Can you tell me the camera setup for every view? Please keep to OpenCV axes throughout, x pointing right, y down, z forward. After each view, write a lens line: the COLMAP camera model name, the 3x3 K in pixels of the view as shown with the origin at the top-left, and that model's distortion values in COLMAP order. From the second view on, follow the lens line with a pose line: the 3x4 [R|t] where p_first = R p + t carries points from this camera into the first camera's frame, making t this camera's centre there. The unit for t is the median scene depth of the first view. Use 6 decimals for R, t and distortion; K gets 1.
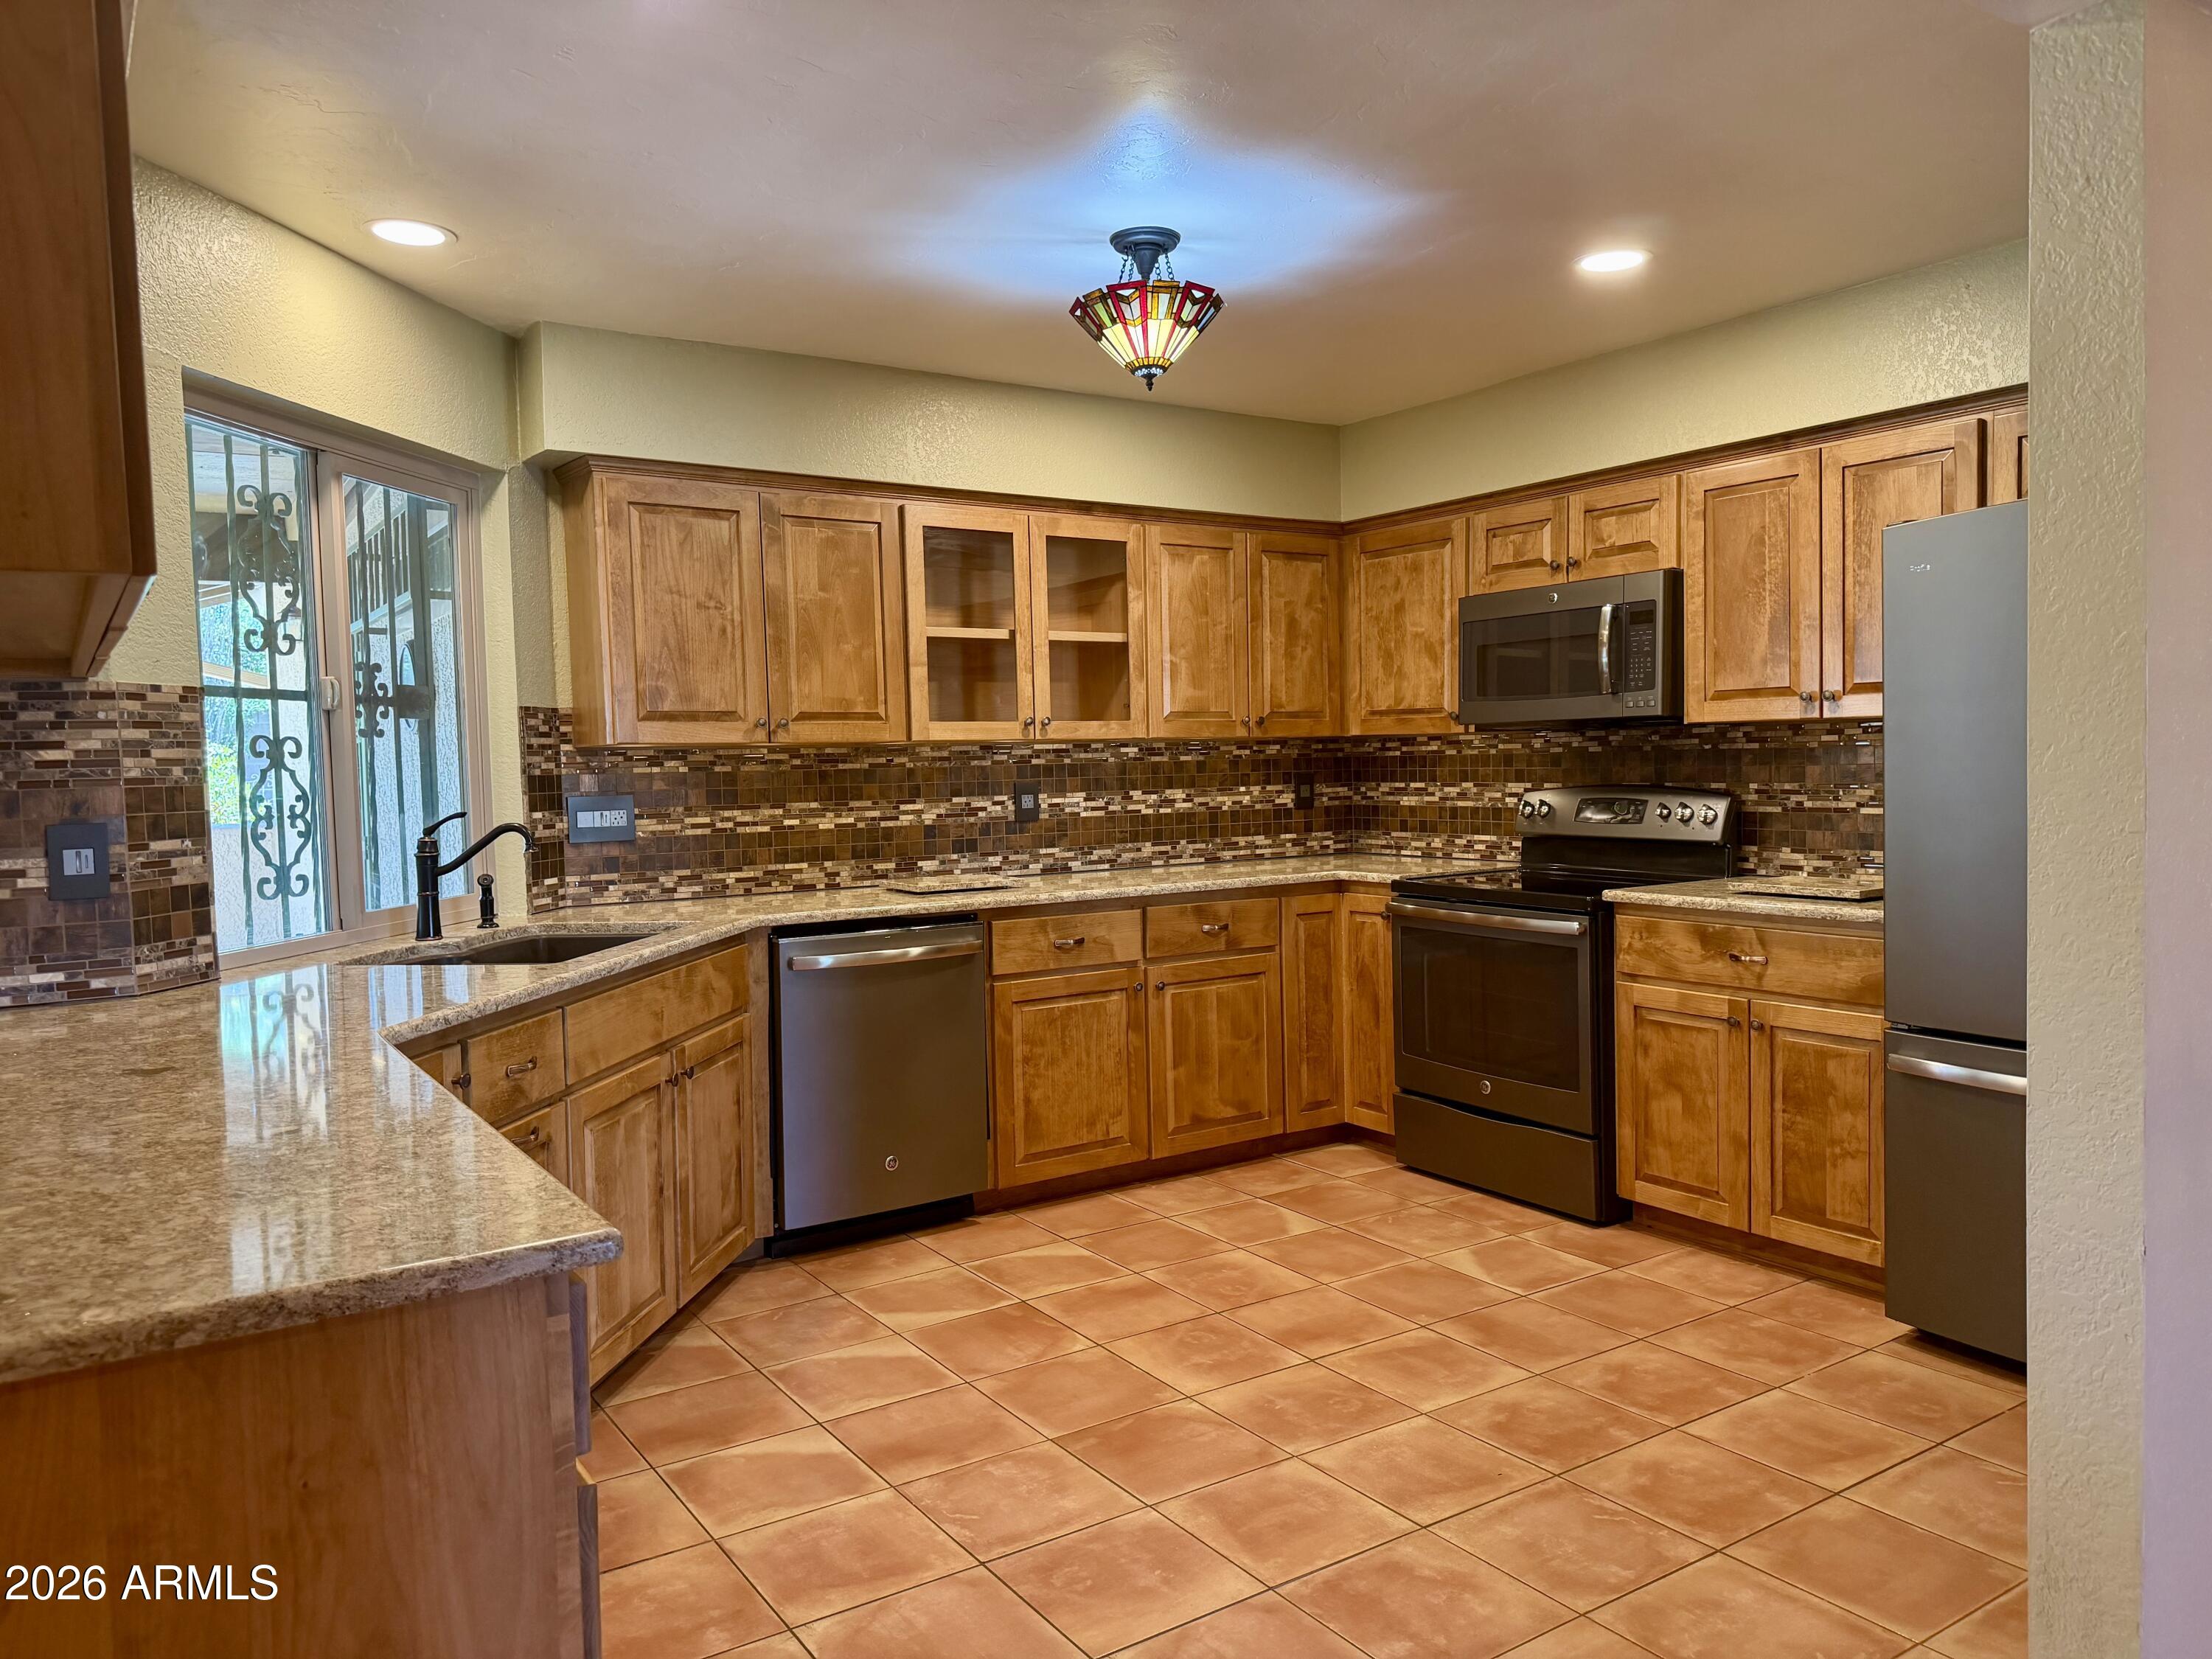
lens RADIAL K [[1560.5, 0, 1097.0], [0, 1560.5, 831.1], [0, 0, 1]] dist [-0.001039, -0.007282]
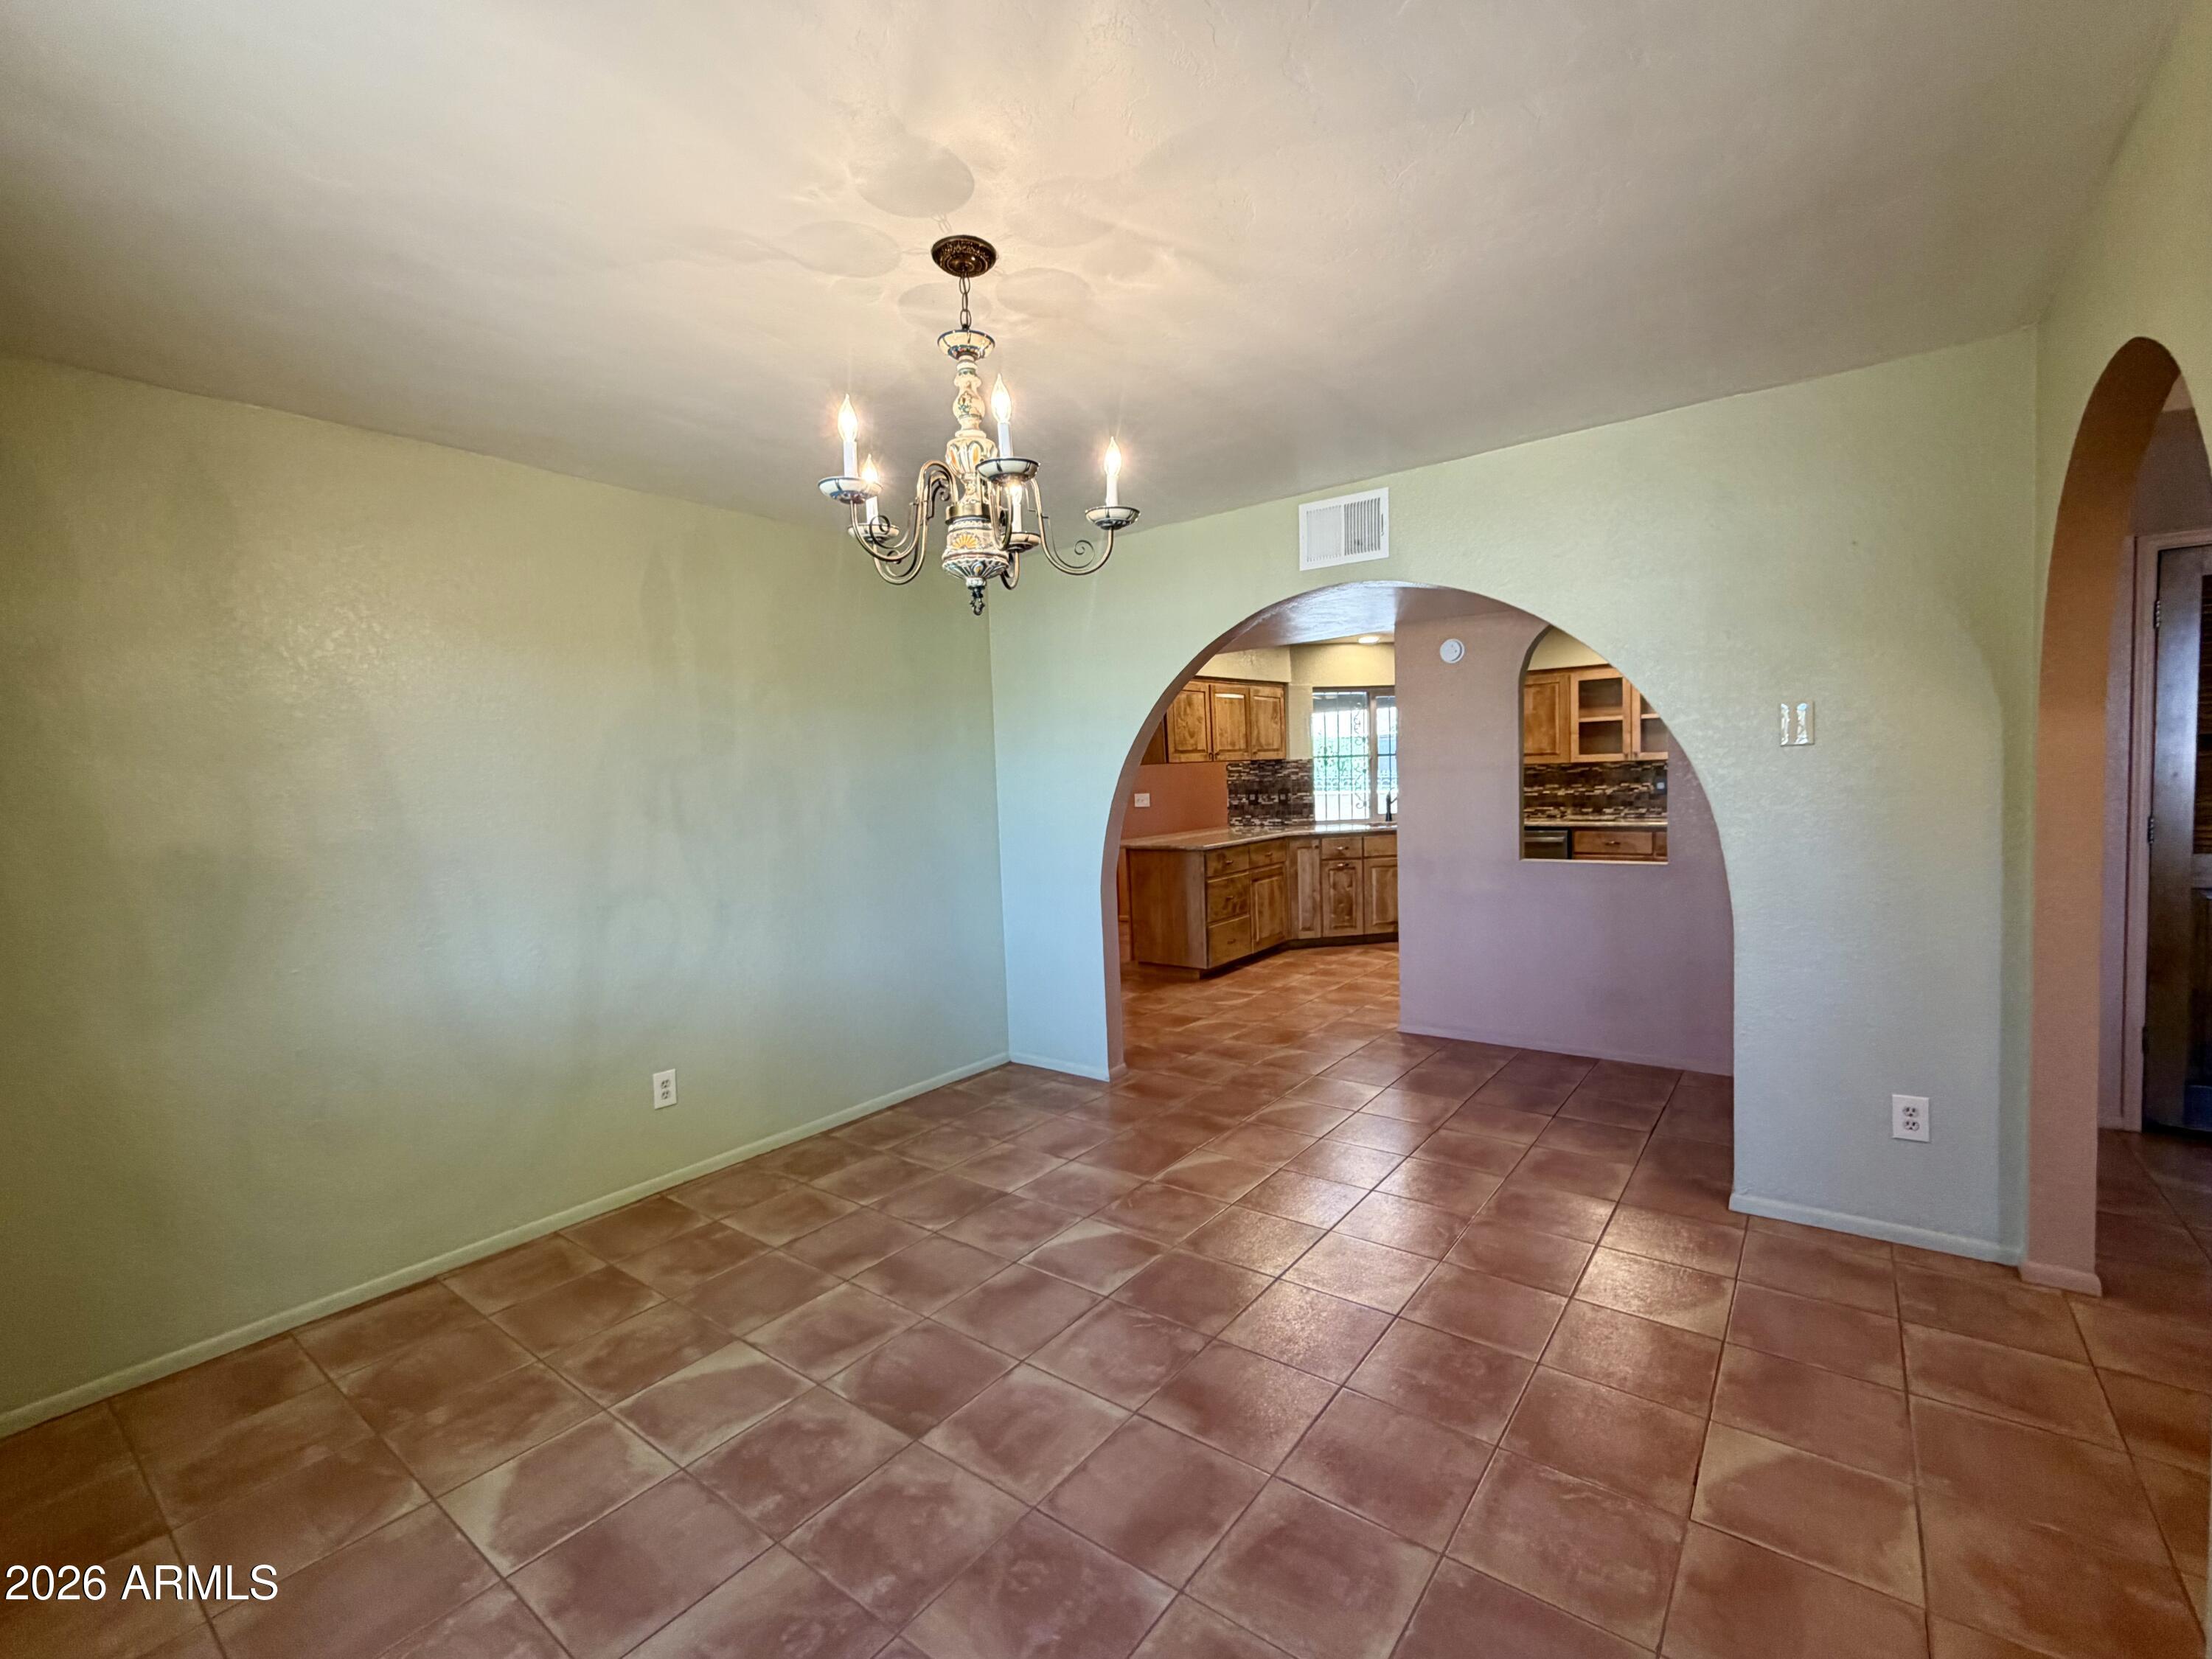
lens RADIAL K [[966.9, 0, 1102.6], [0, 966.9, 829.5], [0, 0, 1]] dist [0.000960, 0.000021]
pose [[0.327158, 0.062987, -0.942868, 1.168695], [-0.016310, 0.998004, 0.061011, -0.031546], [0.944829, -0.004582, 0.327532, -0.293771]]
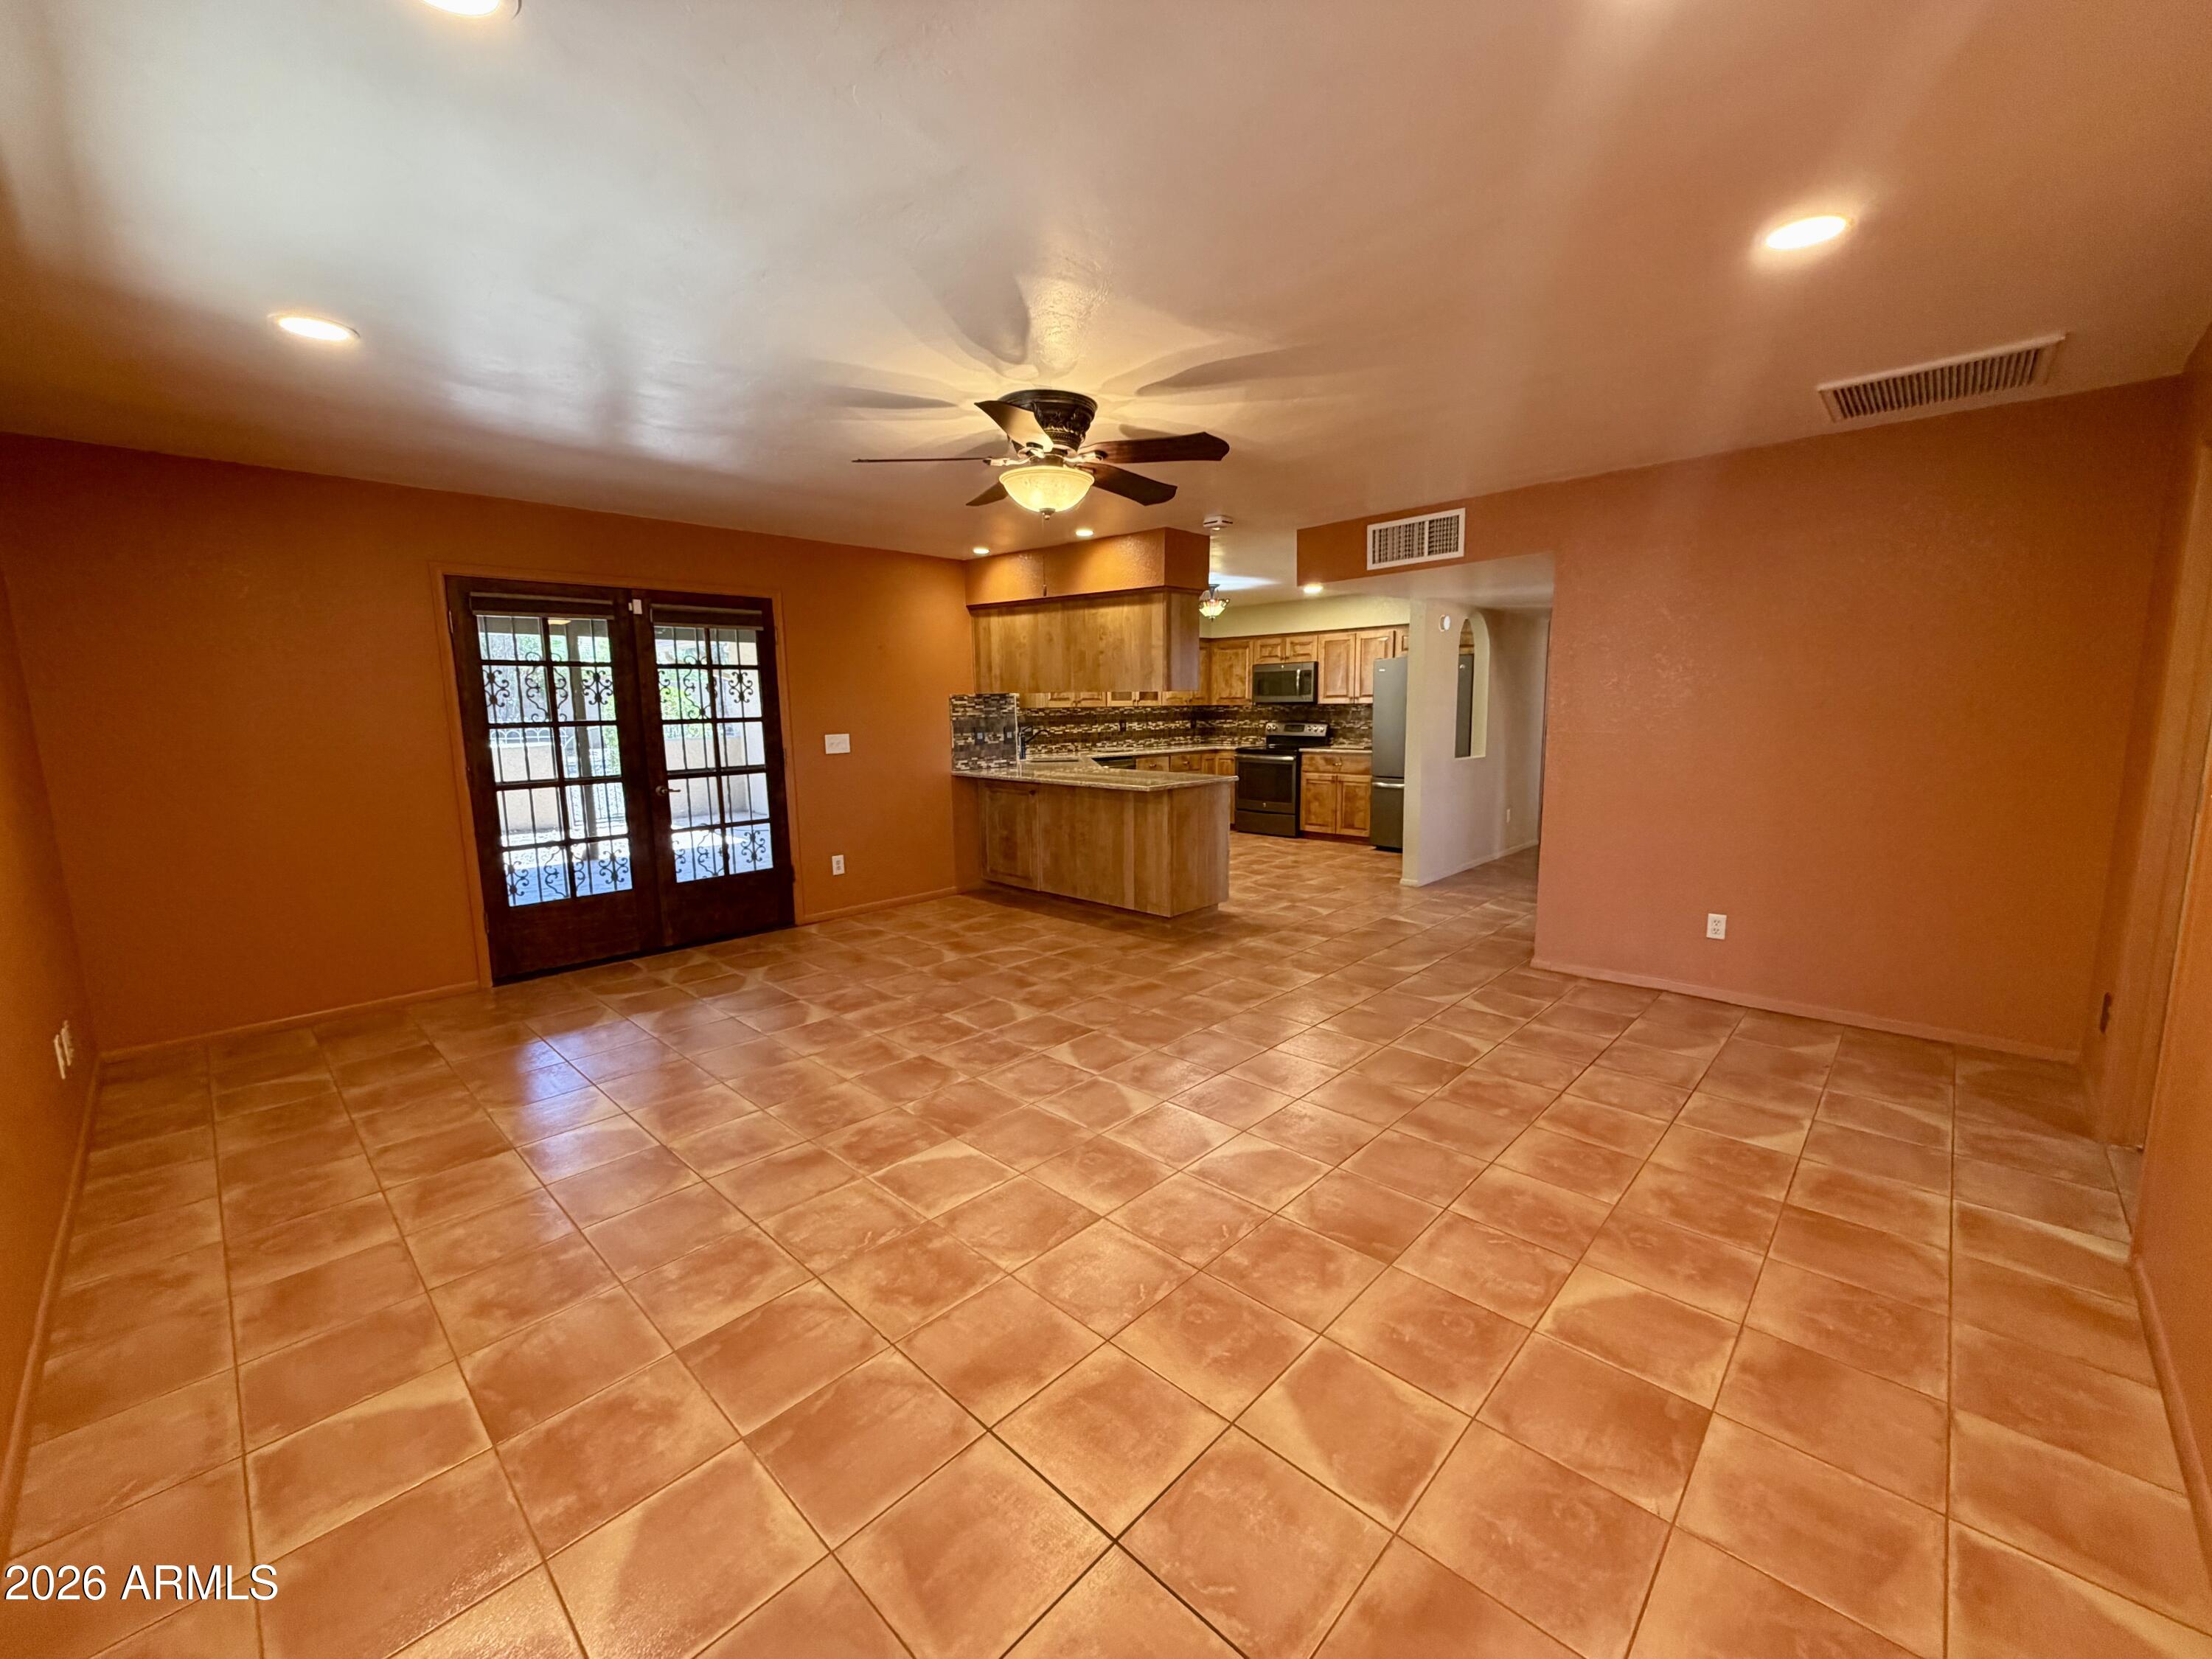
lens RADIAL K [[881.5, 0, 1108.7], [0, 881.5, 830.7], [0, 0, 1]] dist [0.000178, 0.000046]
pose [[0.972674, -0.023718, 0.230961, -0.558020], [0.002725, 0.995866, 0.090792, 0.036649], [-0.232160, -0.087682, 0.968718, -0.875131]]
